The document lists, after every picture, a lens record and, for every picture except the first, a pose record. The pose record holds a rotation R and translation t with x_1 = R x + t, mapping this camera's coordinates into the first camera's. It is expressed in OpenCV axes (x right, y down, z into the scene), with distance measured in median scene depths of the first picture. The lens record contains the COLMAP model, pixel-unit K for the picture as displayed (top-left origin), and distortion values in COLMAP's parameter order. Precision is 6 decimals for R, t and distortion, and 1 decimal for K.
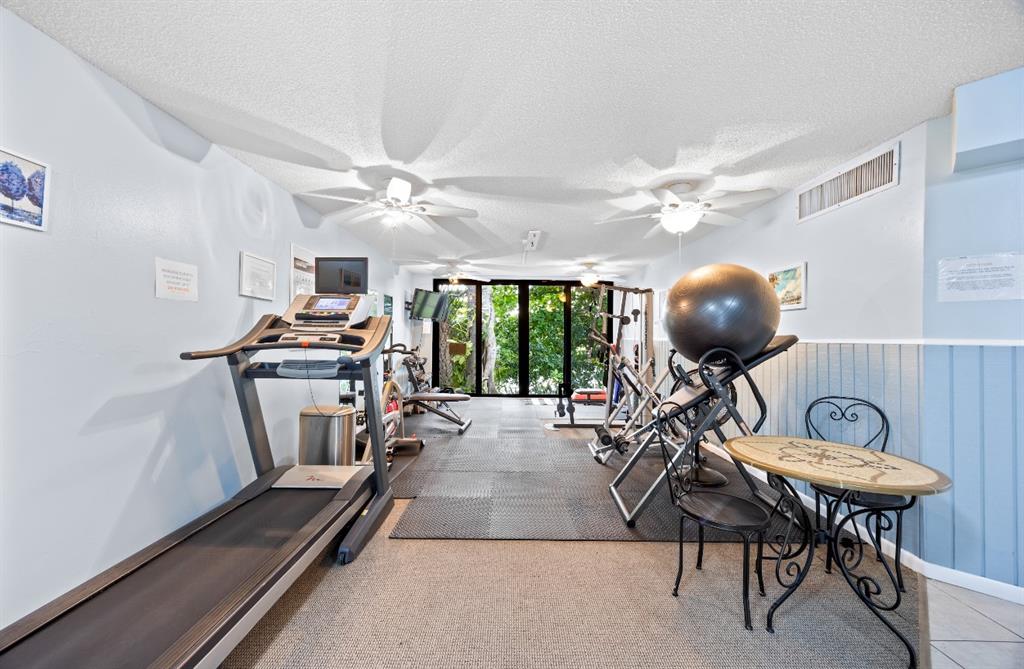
lens RADIAL K [[388.2, 0, 510.3], [0, 388.2, 328.5], [0, 0, 1]] dist [-0.000260, -0.000150]
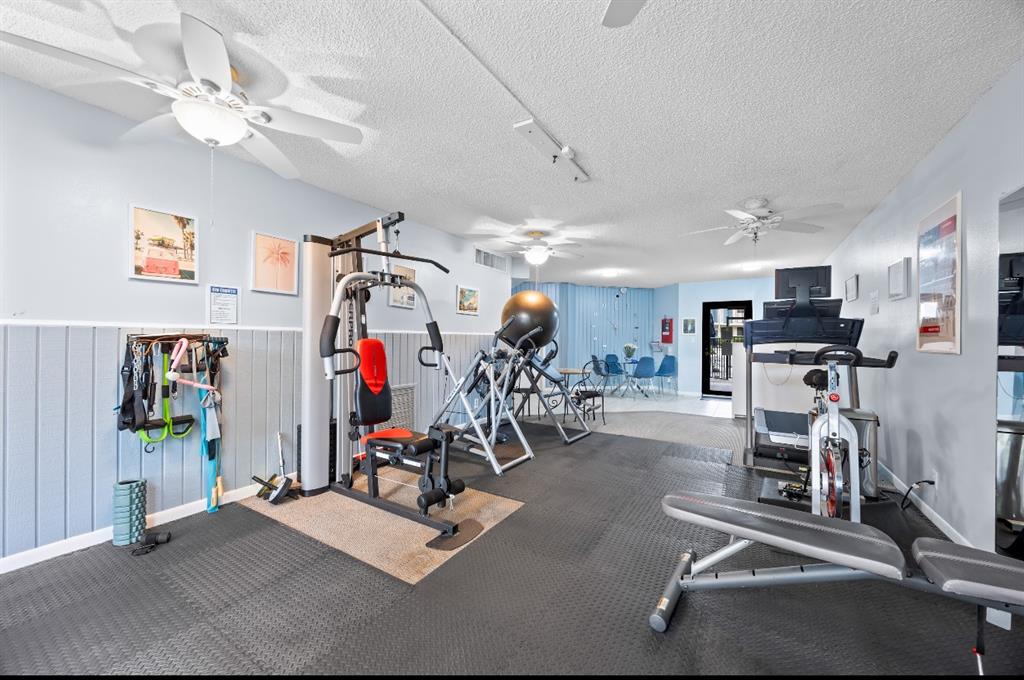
lens RADIAL K [[392.8, 0, 509.6], [0, 392.8, 344.8], [0, 0, 1]] dist [0.000084, 0.000176]
pose [[-0.847548, -0.018068, 0.530411, -0.417747], [-0.024010, 0.999702, -0.004312, 0.114309], [-0.530175, -0.016390, -0.847730, 3.218039]]
